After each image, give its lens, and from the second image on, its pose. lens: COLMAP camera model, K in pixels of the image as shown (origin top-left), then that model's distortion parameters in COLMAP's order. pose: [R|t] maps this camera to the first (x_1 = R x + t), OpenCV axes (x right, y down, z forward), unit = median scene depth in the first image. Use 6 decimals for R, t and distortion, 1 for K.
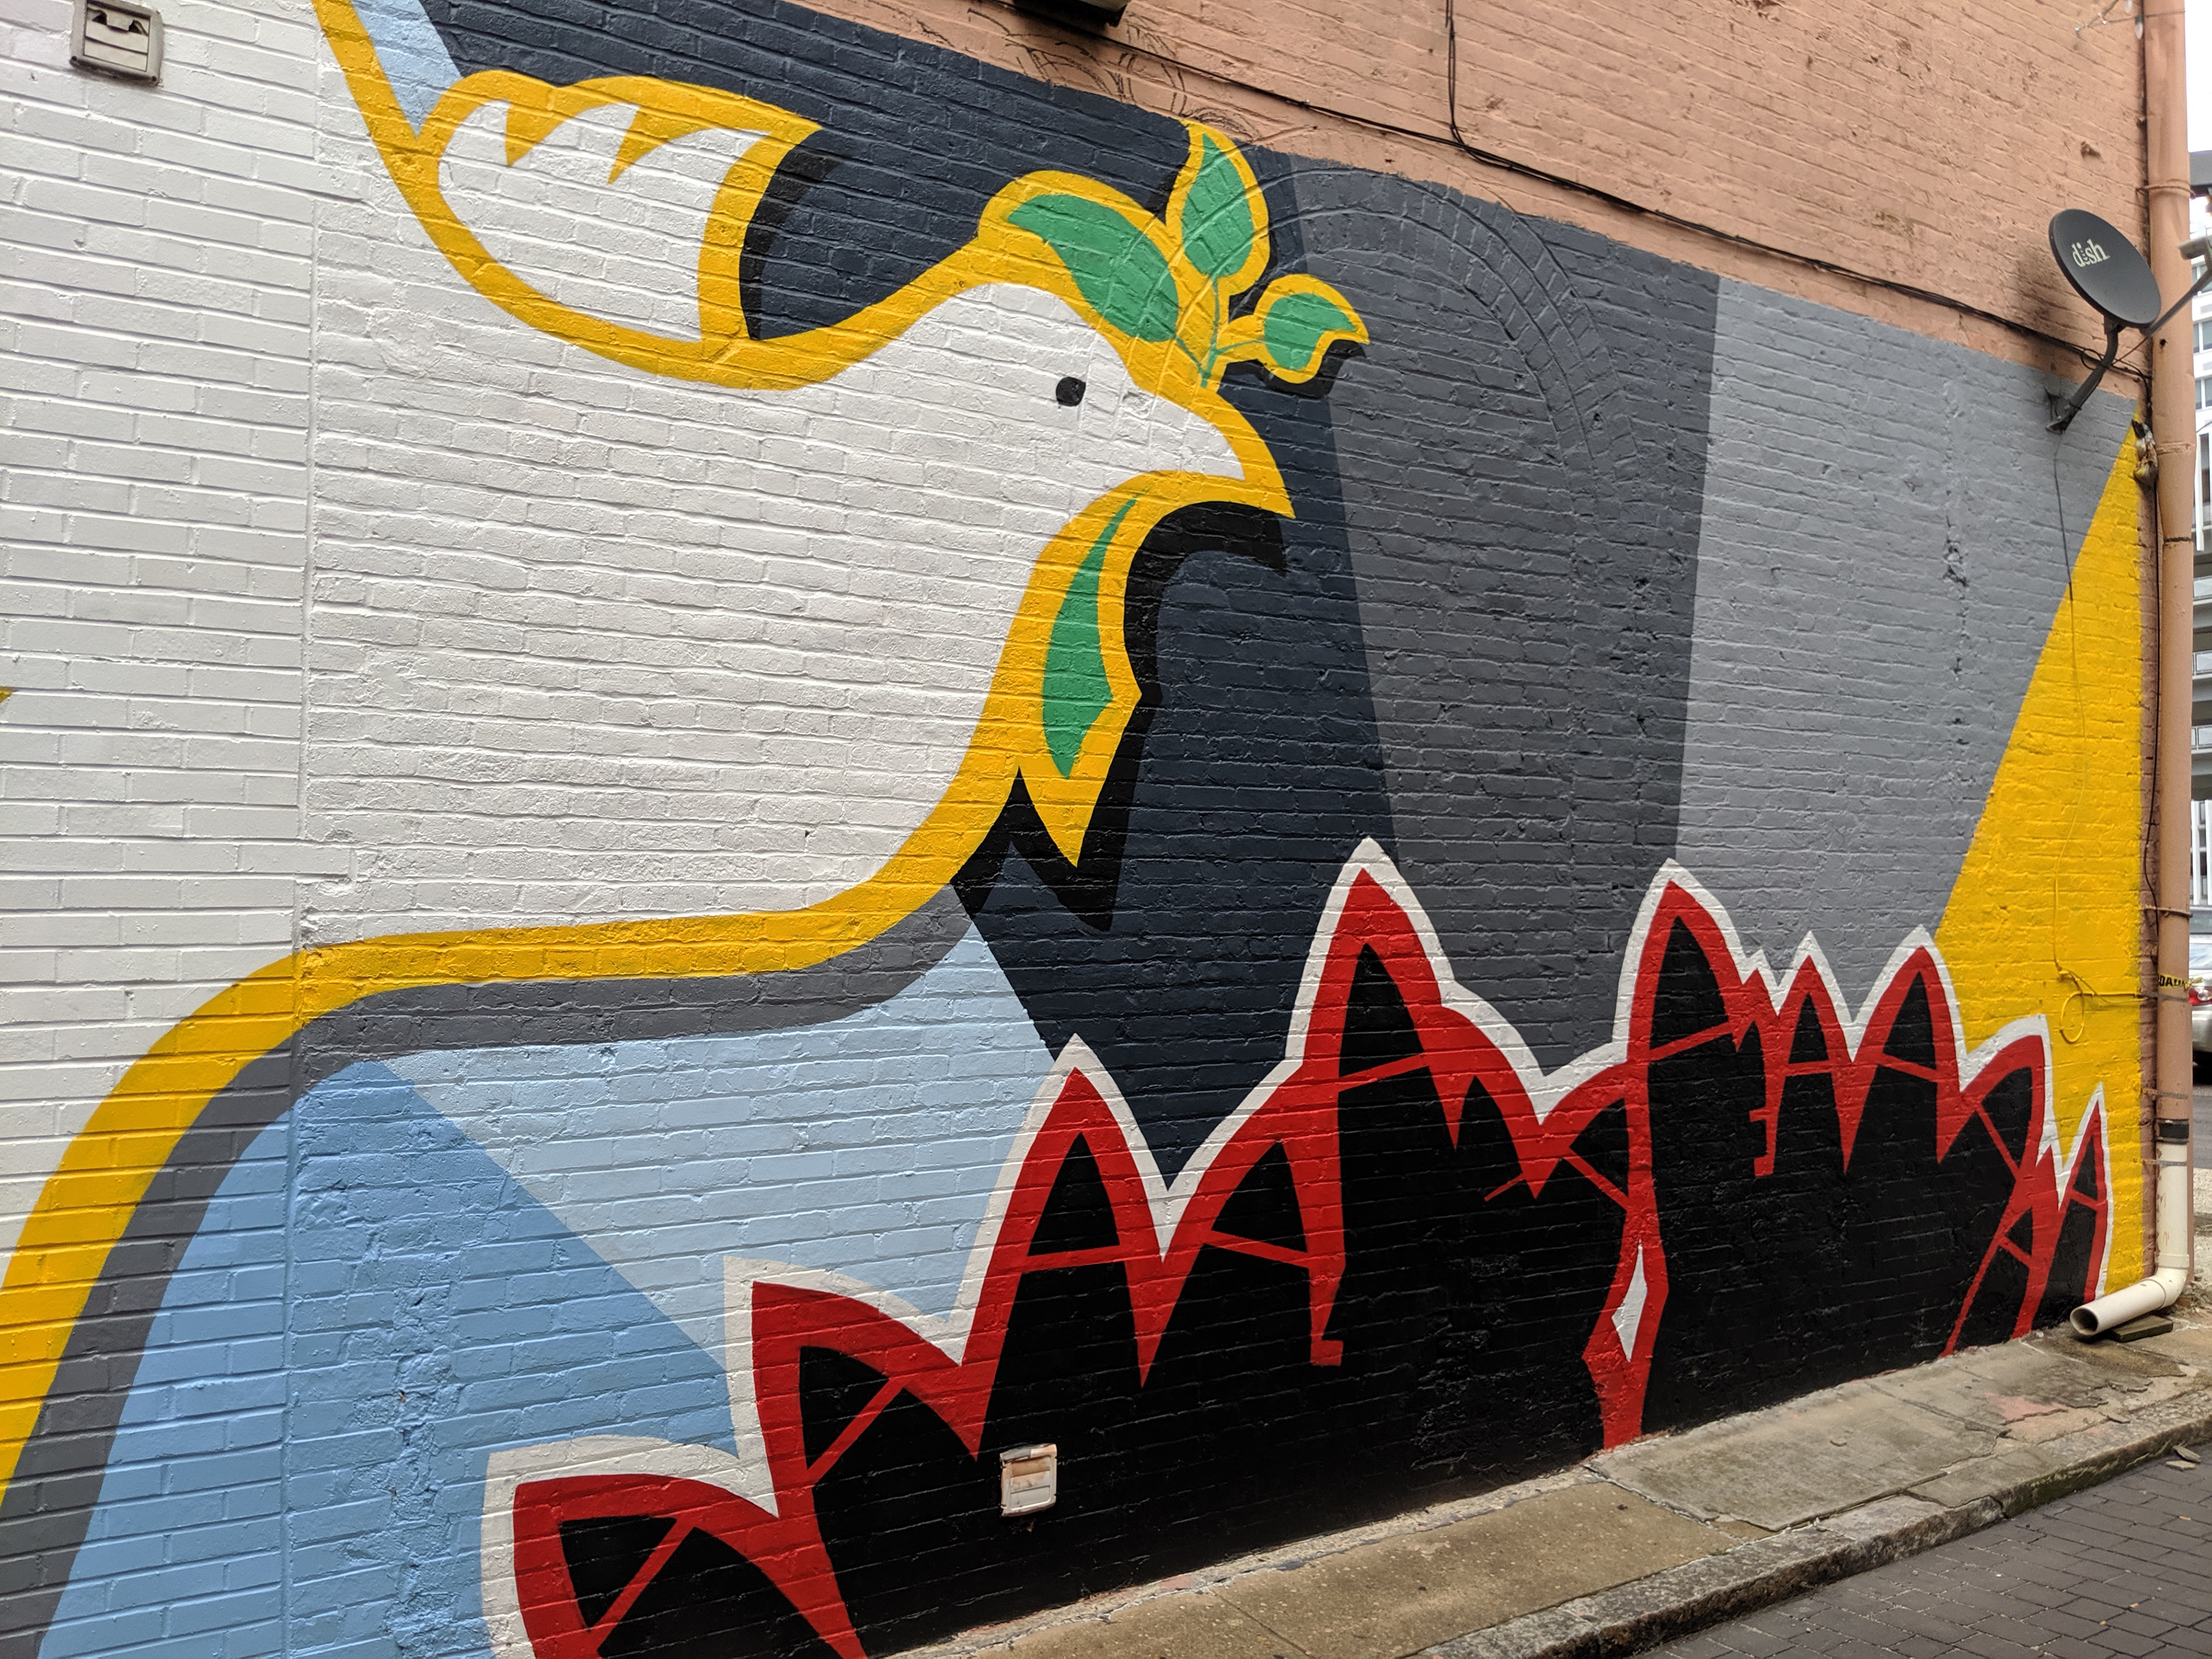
lens RADIAL K [[1783.3, 0, 1113.5], [0, 1783.3, 817.9], [0, 0, 1]] dist [0.096899, -0.221315]
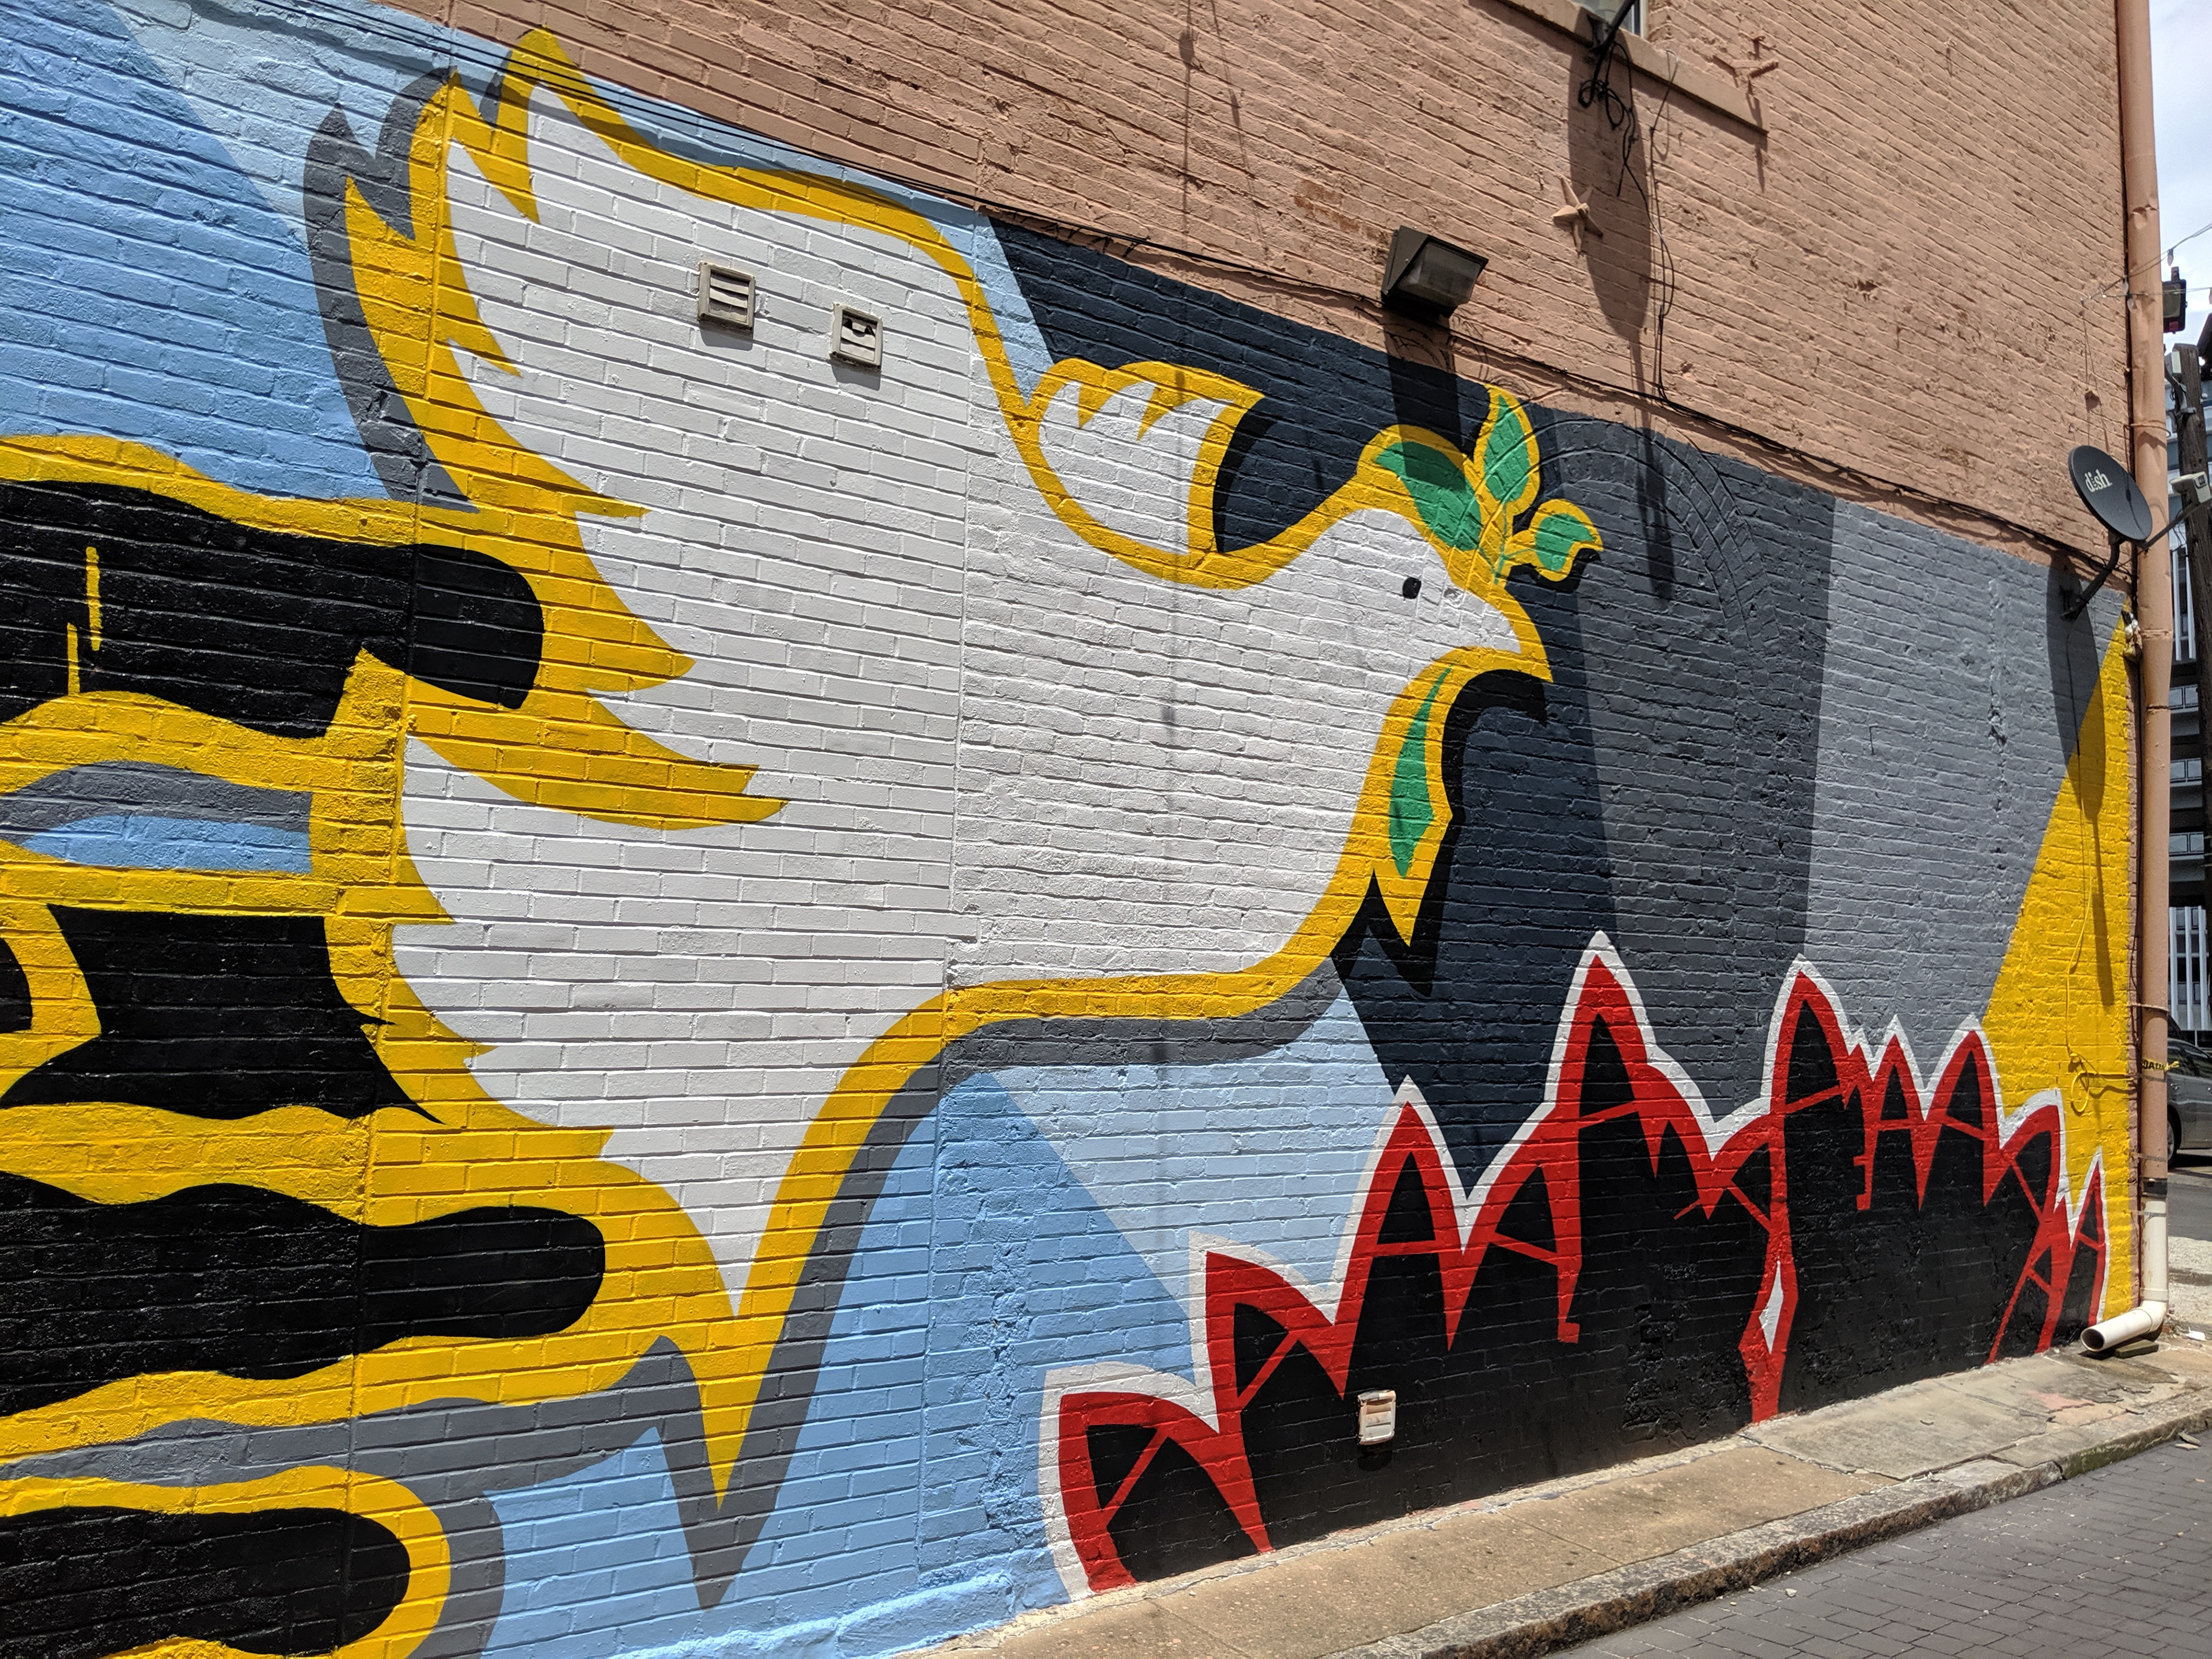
lens RADIAL K [[1782.4, 0, 1101.4], [0, 1782.4, 800.0], [0, 0, 1]] dist [0.097780, -0.194839]
pose [[0.997497, 0.034892, 0.061505, -0.308788], [-0.031642, 0.998090, -0.053058, -0.002943], [-0.063239, 0.050979, 0.996696, -0.280960]]
